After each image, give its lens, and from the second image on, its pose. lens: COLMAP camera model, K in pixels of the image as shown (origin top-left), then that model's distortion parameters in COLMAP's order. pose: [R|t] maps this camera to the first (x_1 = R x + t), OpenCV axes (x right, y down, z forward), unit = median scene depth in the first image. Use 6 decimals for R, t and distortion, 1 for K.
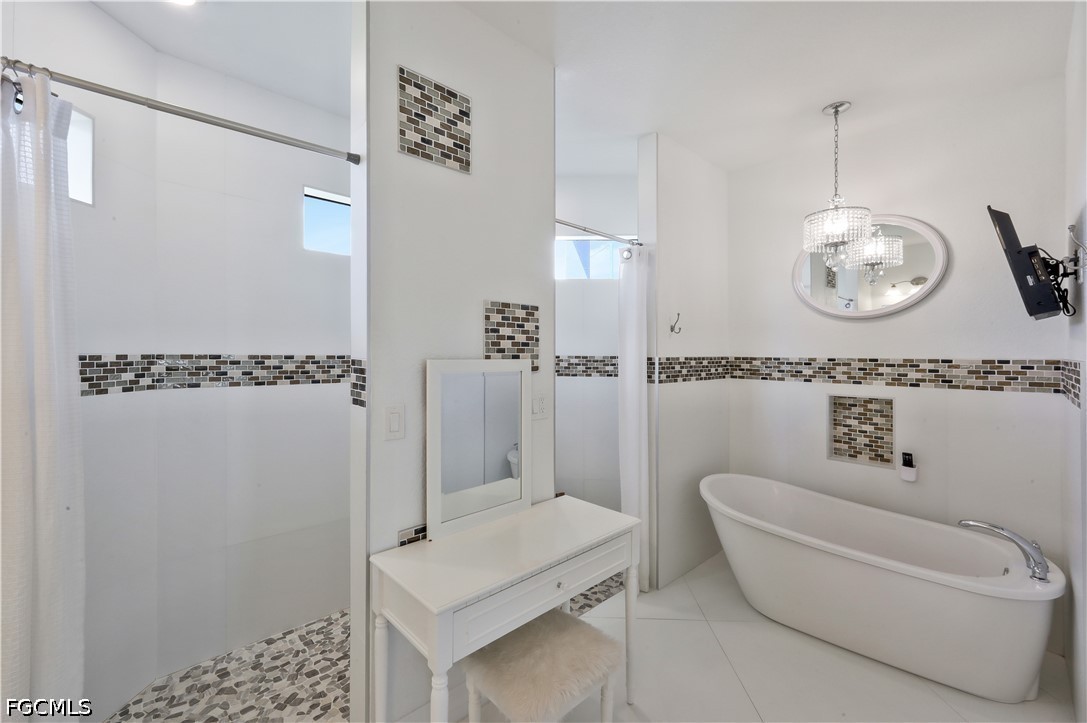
lens RADIAL K [[452.4, 0, 539.4], [0, 452.4, 358.8], [0, 0, 1]] dist [0.002079, 0.000069]
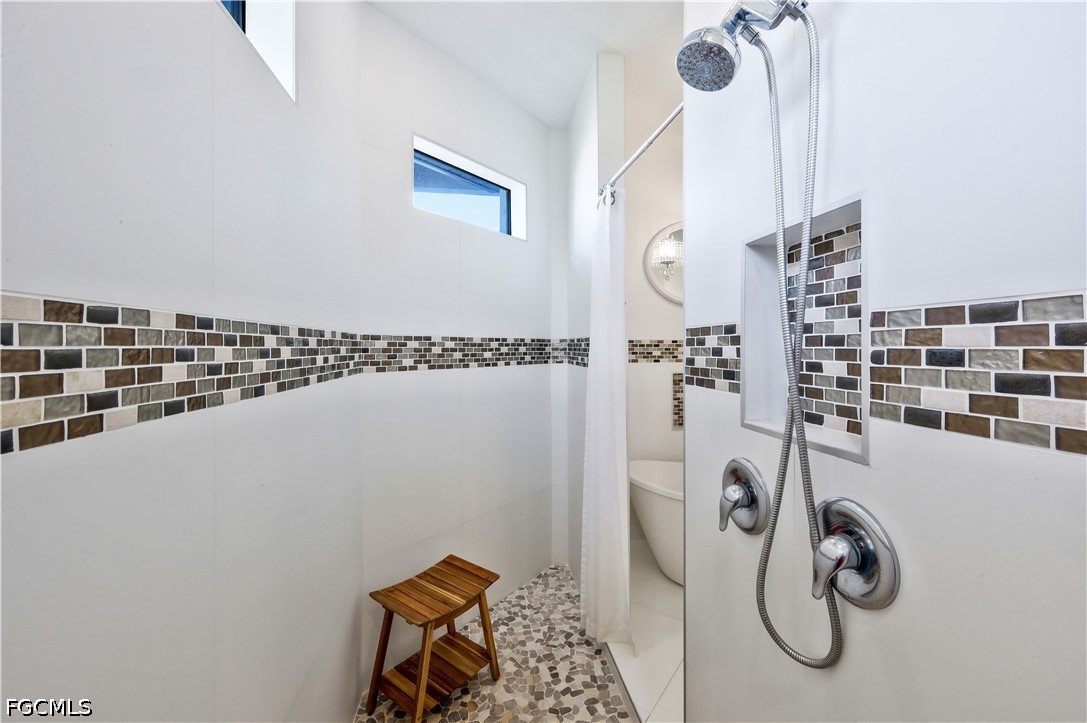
lens RADIAL K [[452.4, 0, 541.8], [0, 452.4, 351.7], [0, 0, 1]] dist [0.002079, 0.000069]
pose [[0.542980, -0.013354, 0.839639, -0.447725], [0.014370, 0.999875, 0.006610, 0.014154], [-0.839623, 0.008476, 0.543104, 0.622711]]
